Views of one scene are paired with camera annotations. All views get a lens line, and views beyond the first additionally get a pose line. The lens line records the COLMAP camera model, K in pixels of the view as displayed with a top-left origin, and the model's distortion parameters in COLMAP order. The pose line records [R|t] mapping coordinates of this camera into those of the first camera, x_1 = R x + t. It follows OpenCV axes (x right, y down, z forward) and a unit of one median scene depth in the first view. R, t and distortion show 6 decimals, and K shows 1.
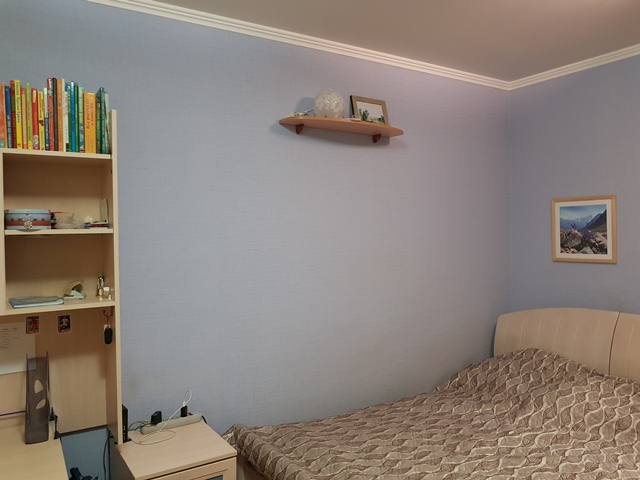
lens RADIAL K [[507.3, 0, 320.0], [0, 507.3, 242.0], [0, 0, 1]] dist [0.001520, 0.002768]
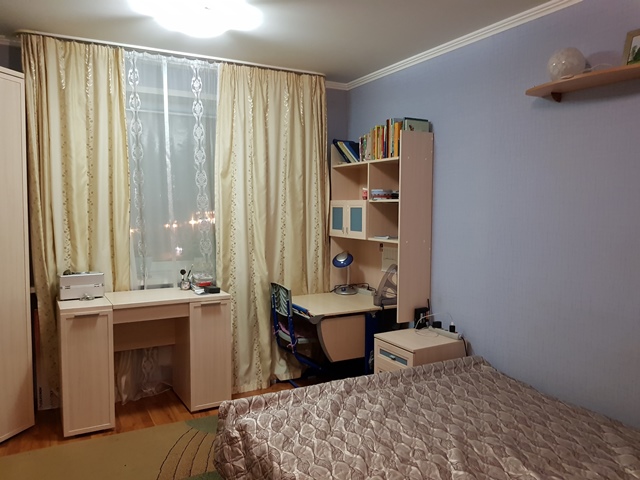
lens RADIAL K [[507.3, 0, 320.2], [0, 507.3, 239.9], [0, 0, 1]] dist [0.001520, 0.002768]
pose [[-0.061653, 0.083061, -0.994635, 1.146349], [-0.023215, 0.996142, 0.084626, -0.024188], [0.997828, 0.028307, -0.059487, 0.711529]]
